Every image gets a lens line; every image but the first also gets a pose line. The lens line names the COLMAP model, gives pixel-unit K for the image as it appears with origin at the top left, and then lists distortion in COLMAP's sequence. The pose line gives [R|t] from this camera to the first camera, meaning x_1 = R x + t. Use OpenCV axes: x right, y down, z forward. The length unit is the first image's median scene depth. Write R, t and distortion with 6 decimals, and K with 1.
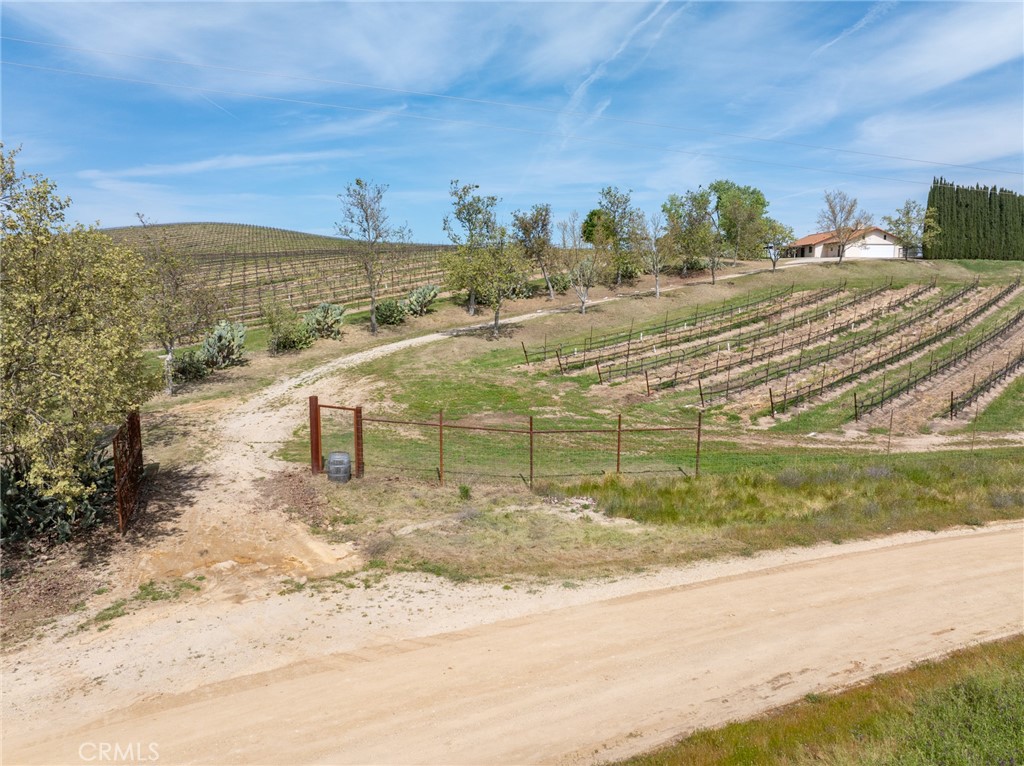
lens RADIAL K [[713.6, 0, 512.0], [0, 713.6, 383.0], [0, 0, 1]] dist [-0.028213, -0.003039]
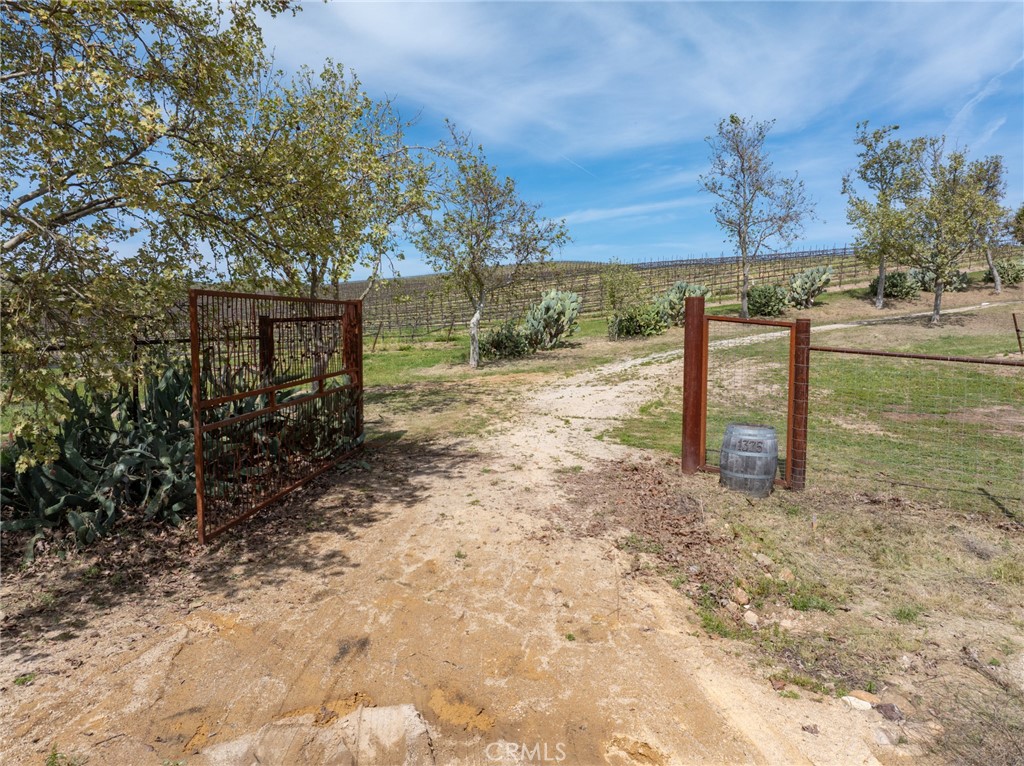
lens RADIAL K [[713.6, 0, 512.0], [0, 713.6, 383.0], [0, 0, 1]] dist [-0.028213, -0.003039]
pose [[0.893203, 0.031864, -0.448524, -0.181680], [-0.060026, 0.997008, -0.048707, 0.103036], [0.445630, 0.070428, 0.892443, 0.560765]]
